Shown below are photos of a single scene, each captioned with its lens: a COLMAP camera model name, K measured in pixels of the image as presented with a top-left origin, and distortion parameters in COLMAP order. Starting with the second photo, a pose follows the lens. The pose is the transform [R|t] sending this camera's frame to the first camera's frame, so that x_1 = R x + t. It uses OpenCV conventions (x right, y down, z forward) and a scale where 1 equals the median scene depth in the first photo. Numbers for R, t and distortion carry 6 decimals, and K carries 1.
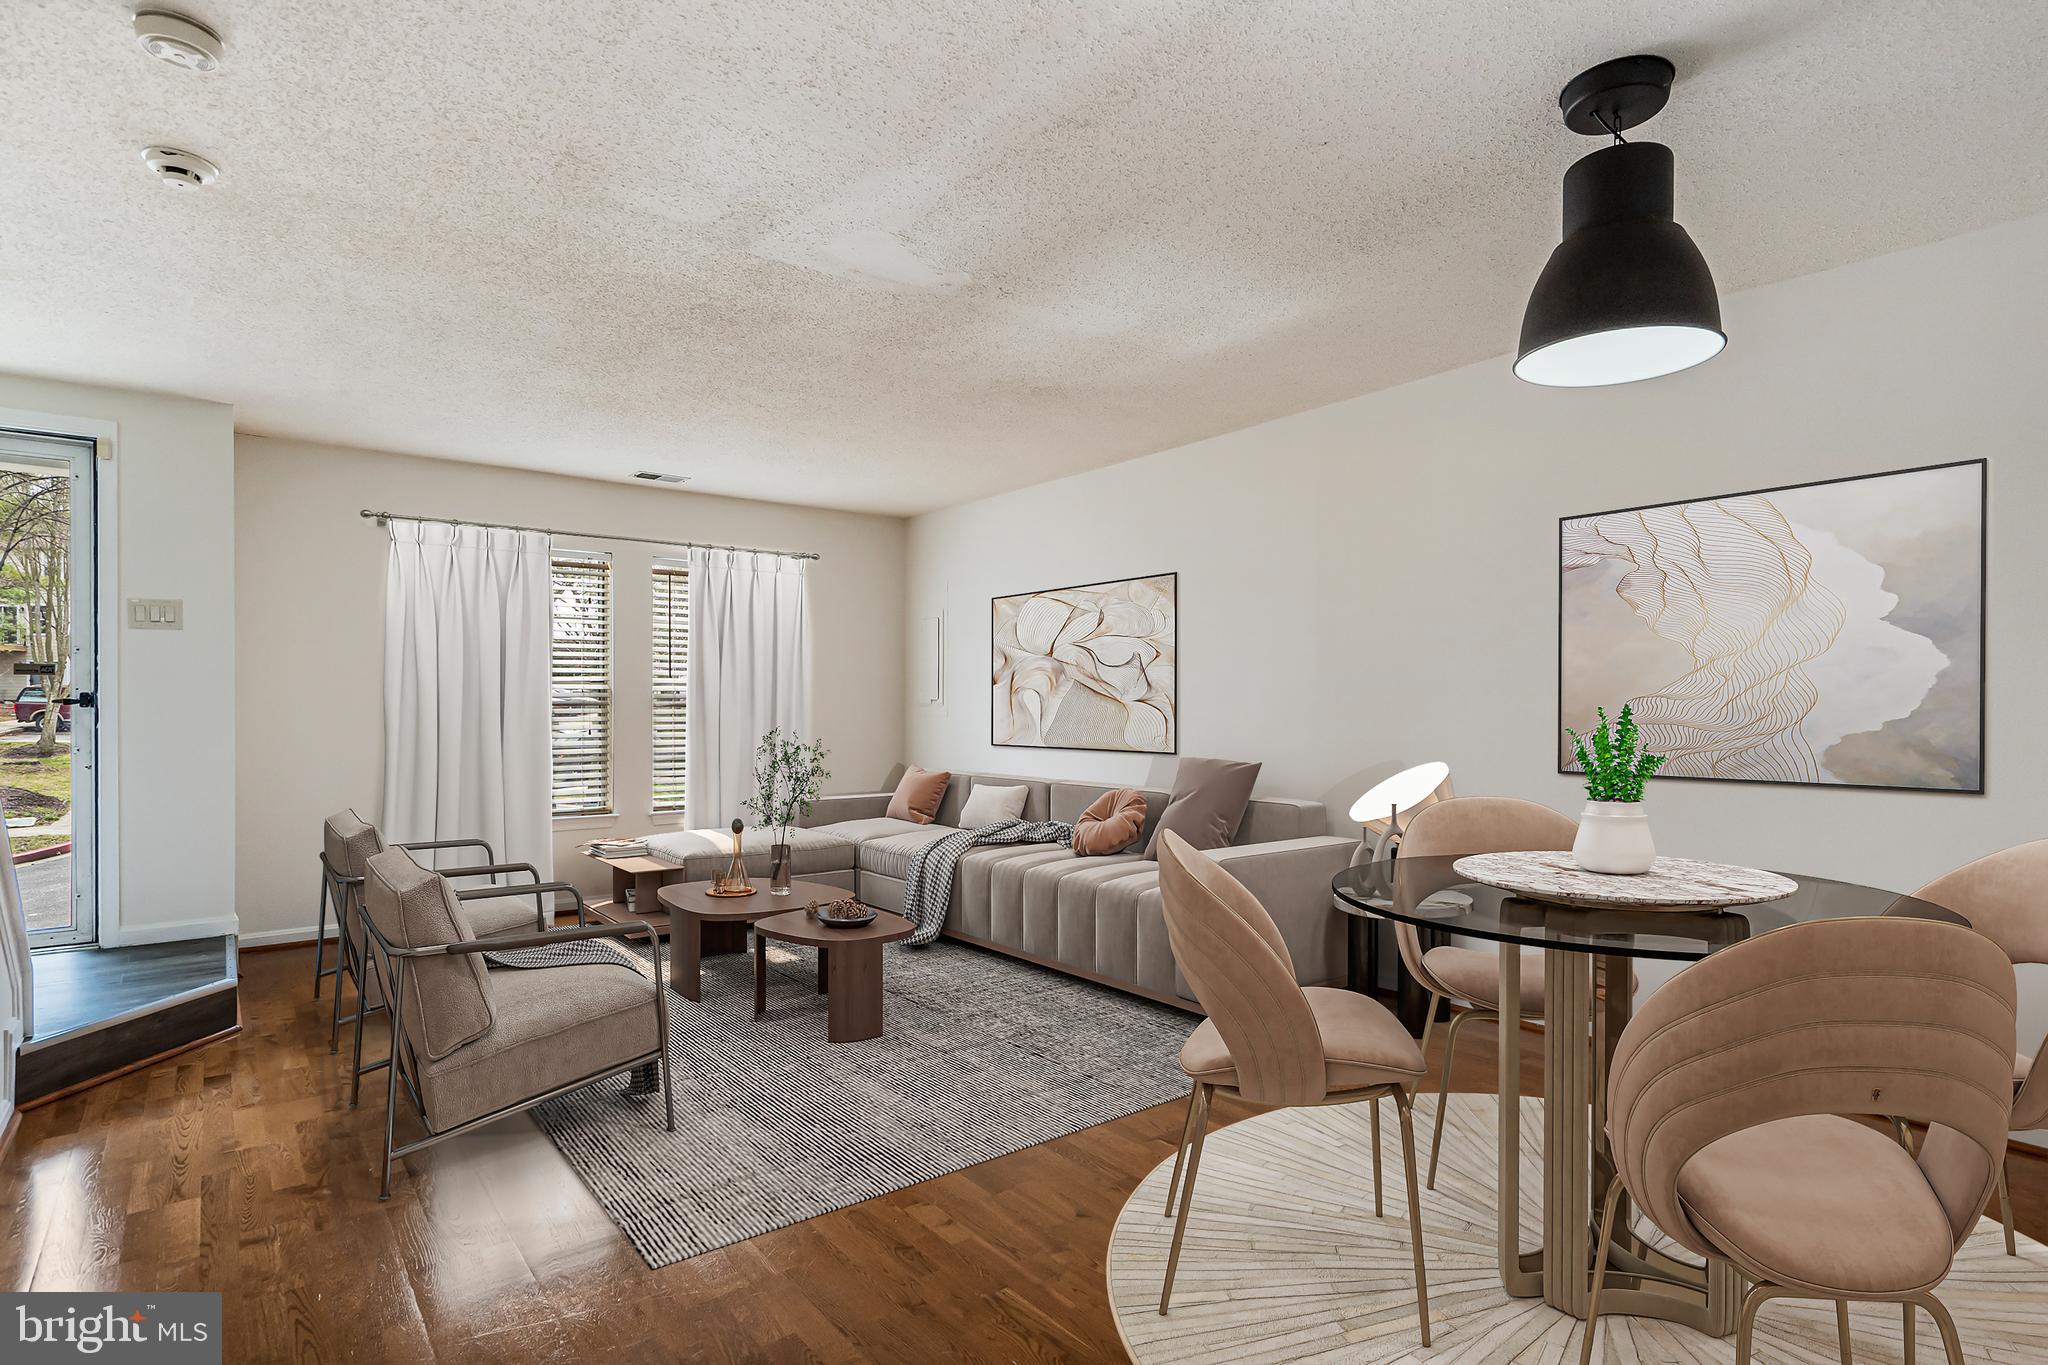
lens RADIAL K [[1050.7, 0, 1019.3], [0, 1050.7, 705.9], [0, 0, 1]] dist [0.000100, -0.000334]
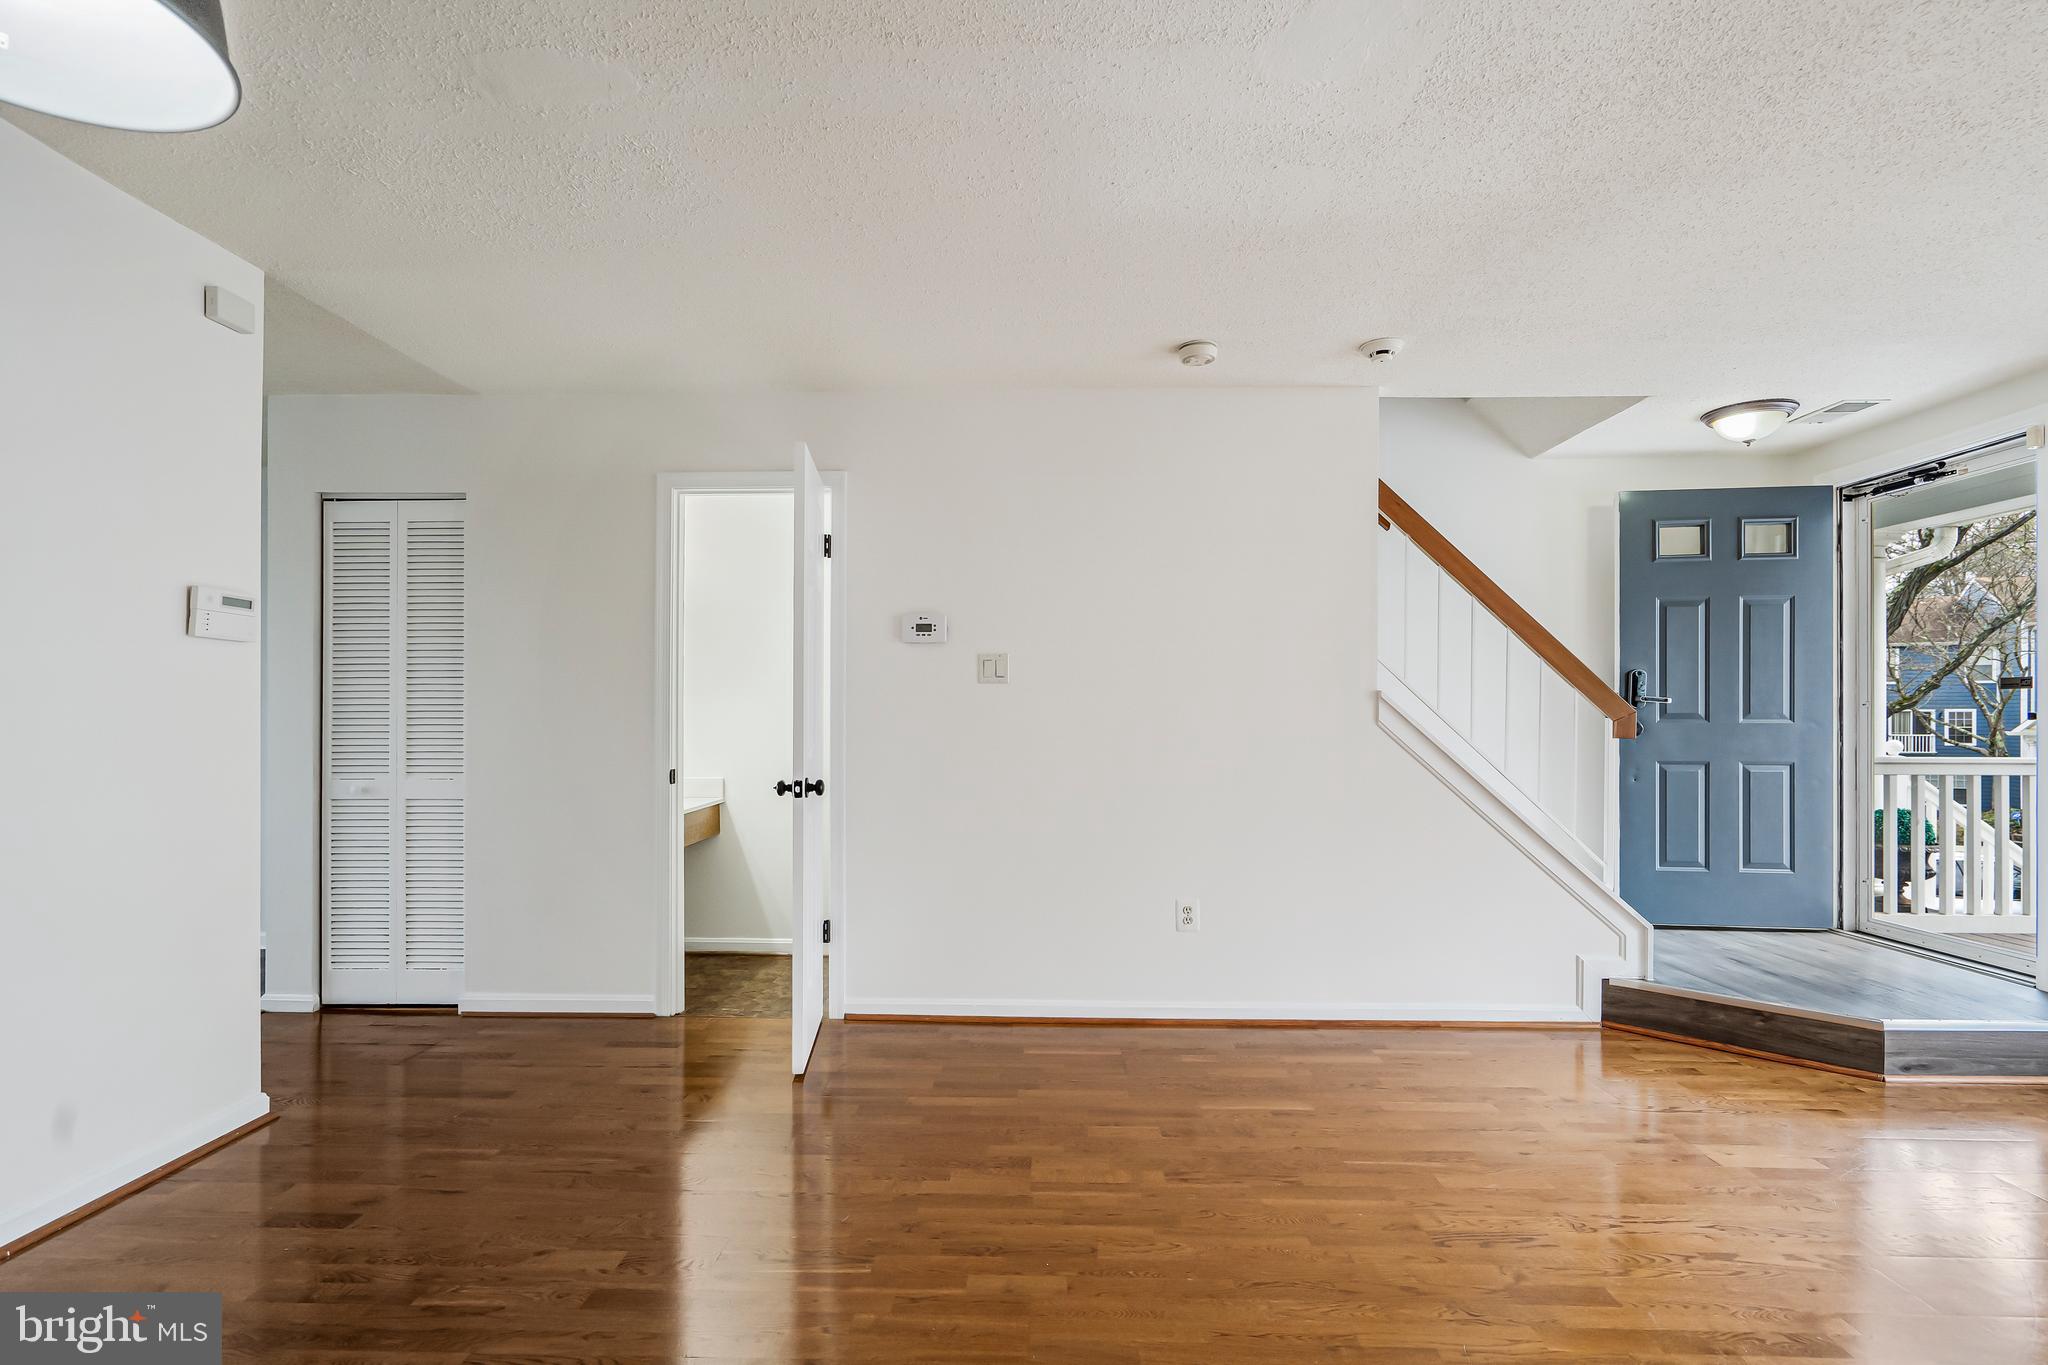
lens RADIAL K [[945.2, 0, 1027.0], [0, 945.2, 705.9], [0, 0, 1]] dist [-0.000385, 0.000180]
pose [[-0.633614, -0.012363, -0.773551, 0.259359], [-0.003363, 0.999907, -0.013227, 0.001208], [0.773642, -0.005779, -0.633597, 0.712105]]
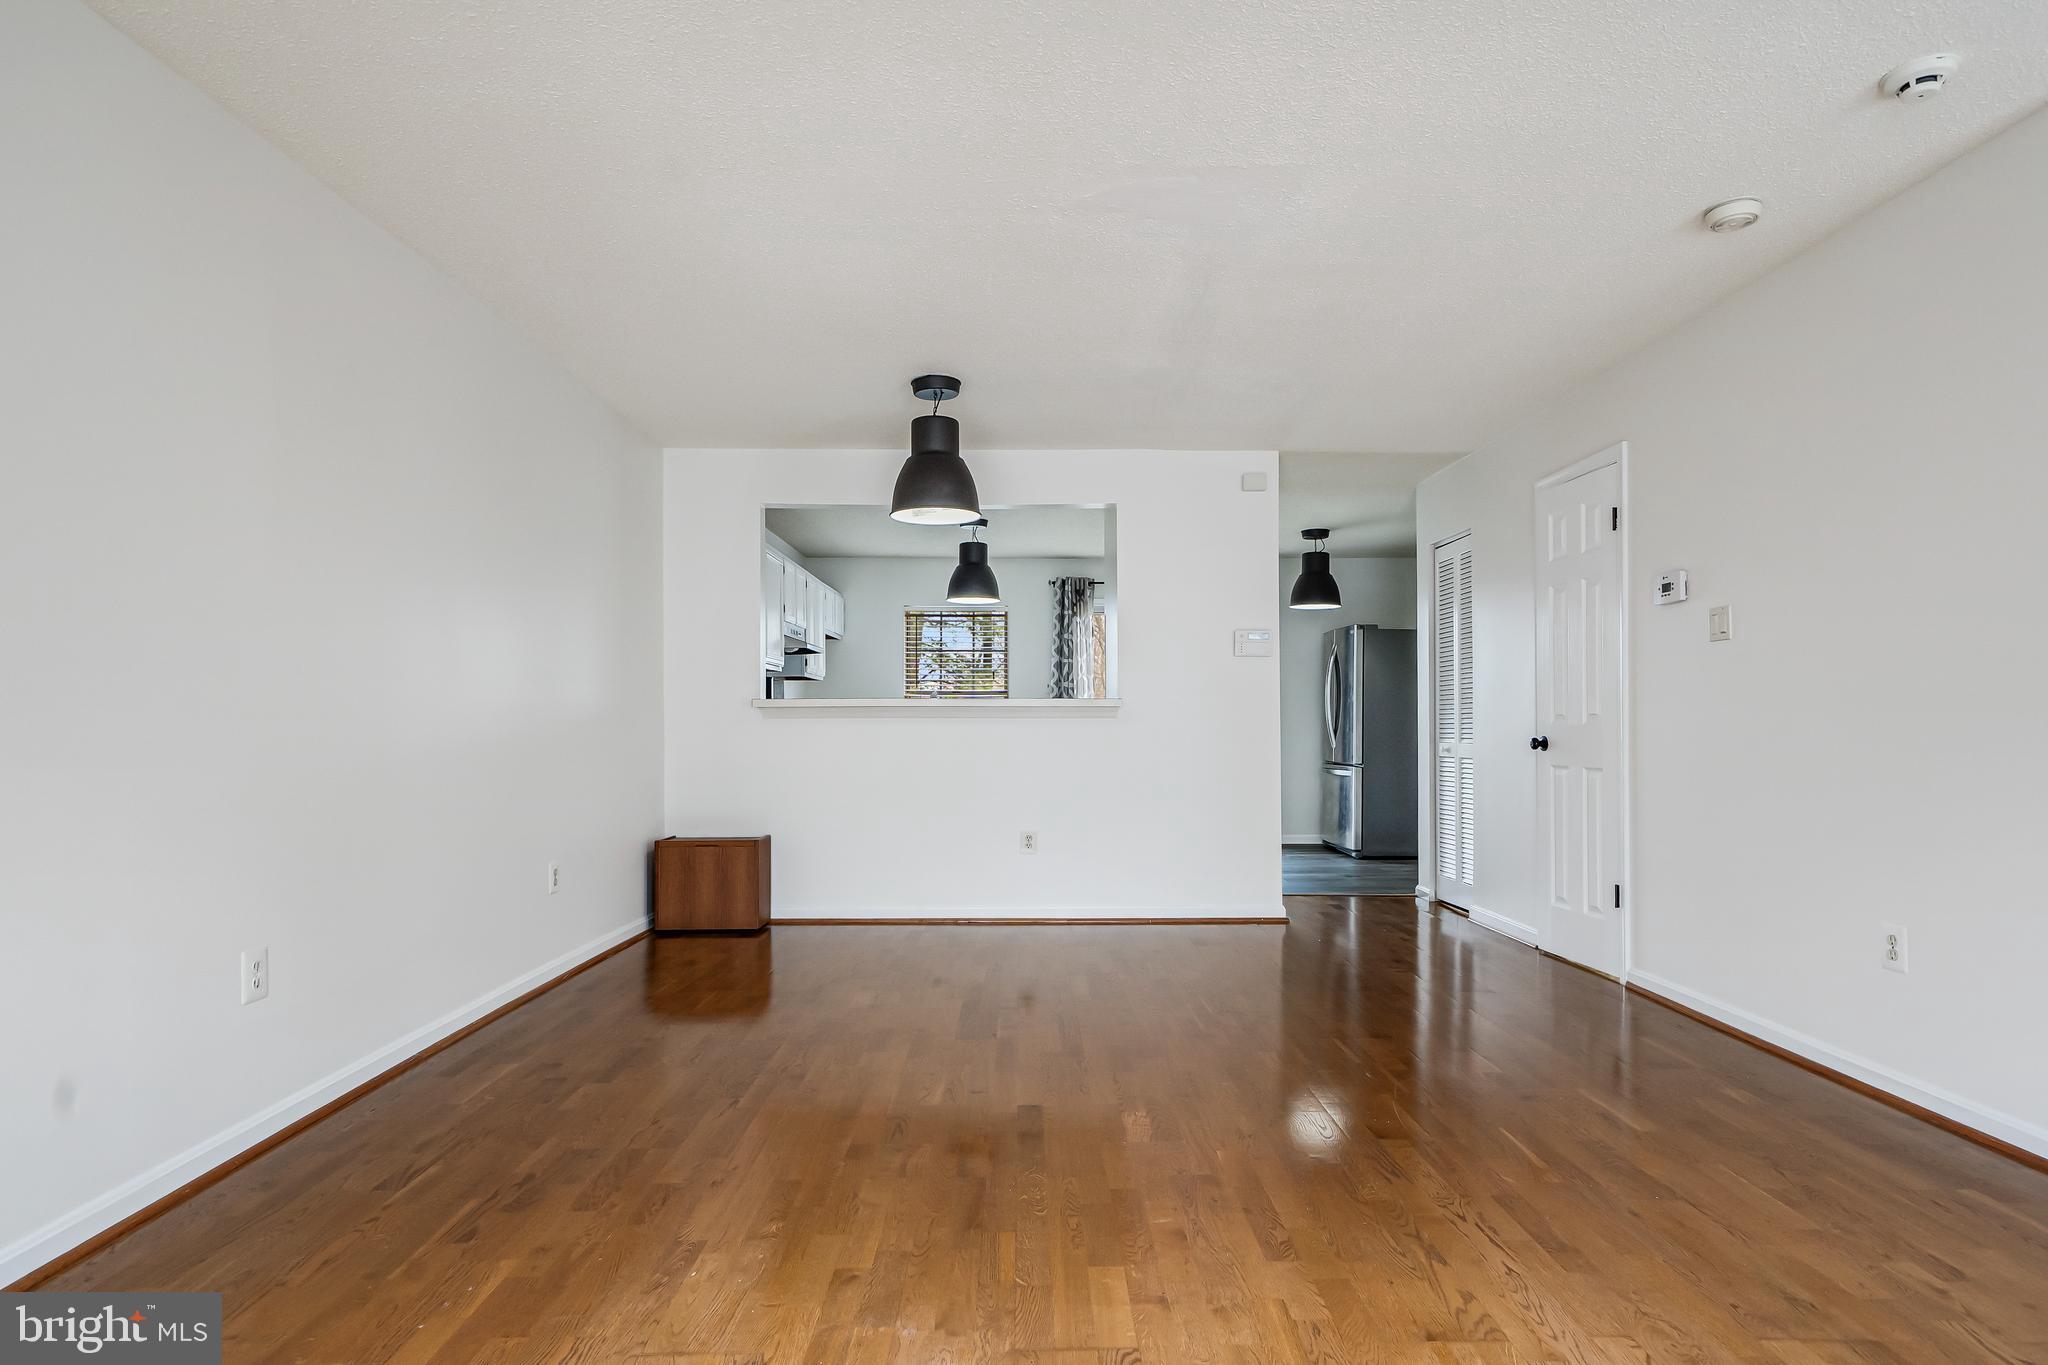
lens RADIAL K [[1105.4, 0, 1024.3], [0, 1105.4, 718.7], [0, 0, 1]] dist [0.003262, -0.000217]
pose [[-0.796356, 0.007518, 0.604781, -0.371335], [0.004468, 0.999969, -0.006547, 0.029637], [-0.604811, -0.002512, -0.796365, 1.109166]]
